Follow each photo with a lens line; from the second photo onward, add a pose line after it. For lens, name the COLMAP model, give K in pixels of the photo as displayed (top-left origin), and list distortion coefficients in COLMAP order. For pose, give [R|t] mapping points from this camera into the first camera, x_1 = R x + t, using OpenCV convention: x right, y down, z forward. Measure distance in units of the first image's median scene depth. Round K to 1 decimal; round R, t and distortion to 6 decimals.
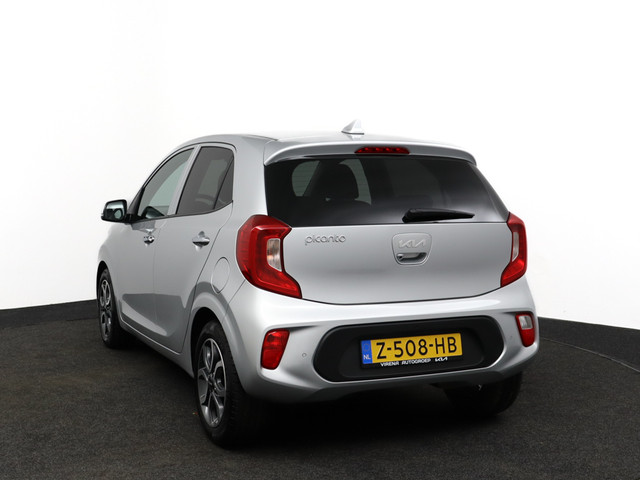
lens RADIAL K [[920.2, 0, 320.0], [0, 920.2, 240.0], [0, 0, 1]] dist [-0.159428, -0.043912]
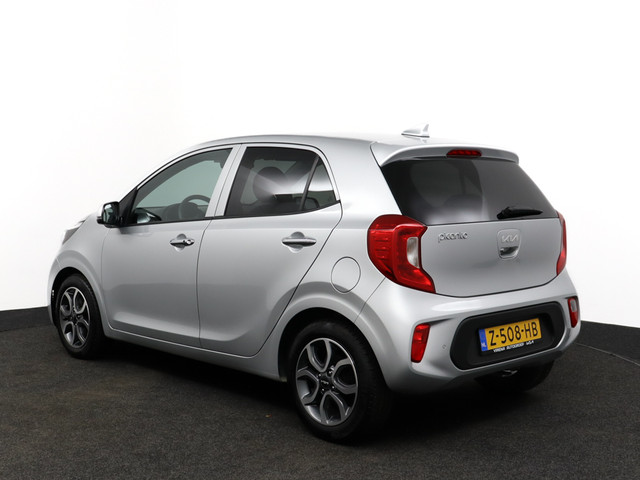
lens RADIAL K [[920.2, 0, 320.0], [0, 920.2, 240.0], [0, 0, 1]] dist [-0.159428, -0.043912]
pose [[0.937083, -0.026056, 0.348132, -0.492883], [0.024749, 0.999660, 0.008202, -0.009030], [-0.348227, 0.000930, 0.937410, 0.059640]]
